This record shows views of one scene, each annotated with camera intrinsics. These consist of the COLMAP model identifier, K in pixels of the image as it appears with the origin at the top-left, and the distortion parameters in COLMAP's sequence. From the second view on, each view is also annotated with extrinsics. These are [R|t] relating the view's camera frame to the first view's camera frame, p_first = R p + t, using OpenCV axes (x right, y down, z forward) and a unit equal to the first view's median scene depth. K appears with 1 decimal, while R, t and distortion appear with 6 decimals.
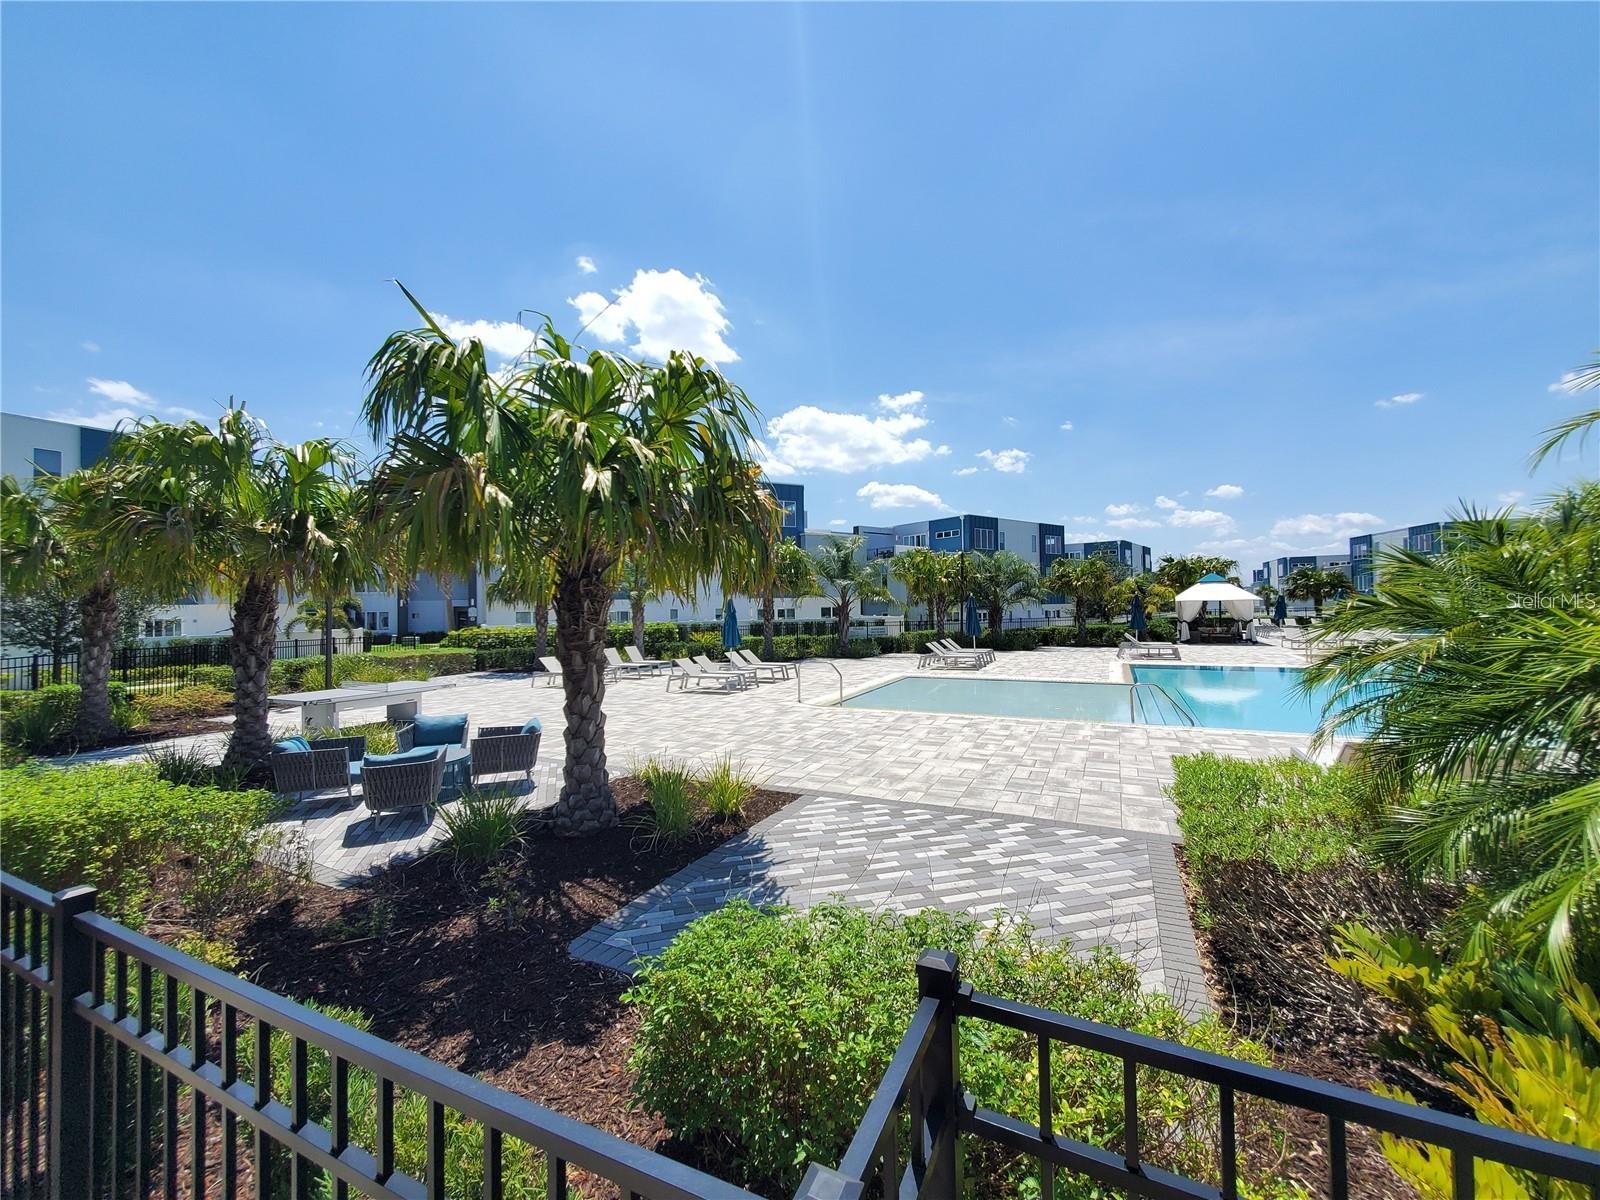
lens RADIAL K [[632.6, 0, 793.0], [0, 632.6, 603.1], [0, 0, 1]] dist [-0.000959, 0.000512]
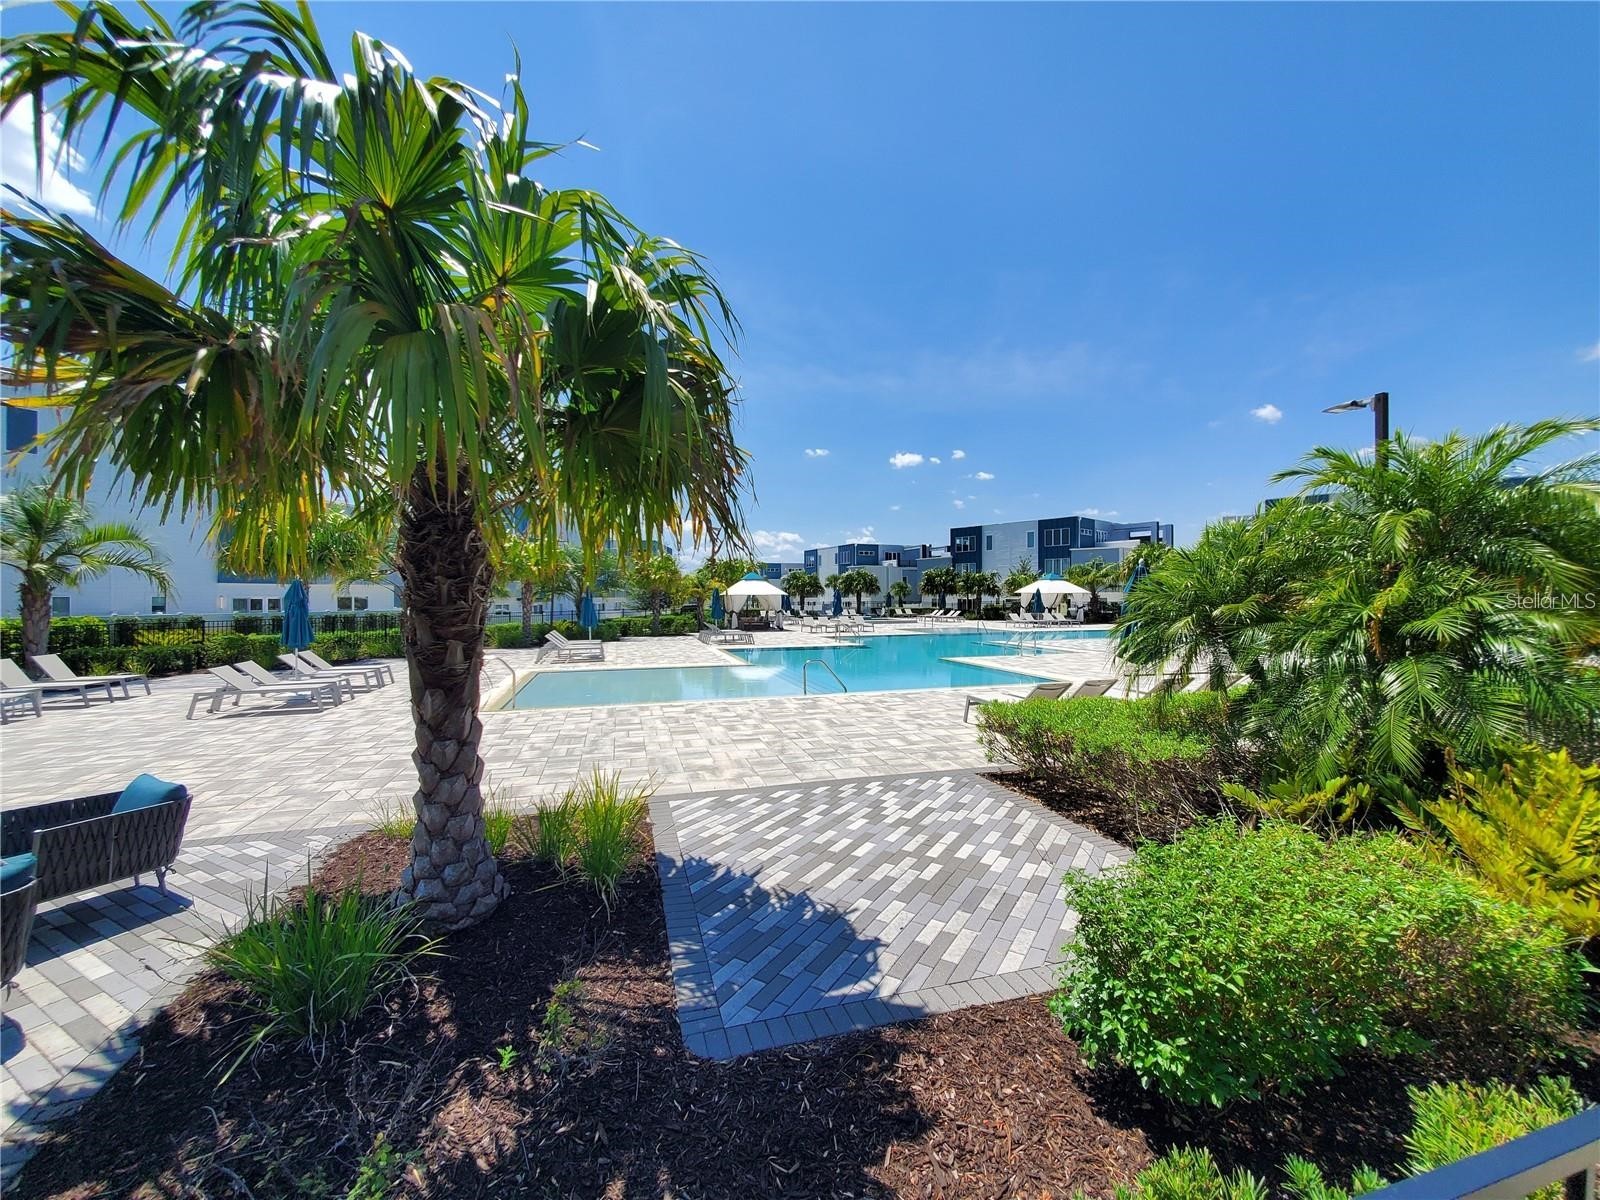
lens RADIAL K [[632.6, 0, 792.4], [0, 632.6, 620.8], [0, 0, 1]] dist [-0.000959, 0.000512]
pose [[0.736831, -0.013029, 0.675951, -0.434686], [-0.011726, 0.999418, 0.032046, 0.026203], [-0.675975, -0.031539, 0.736249, 0.253928]]
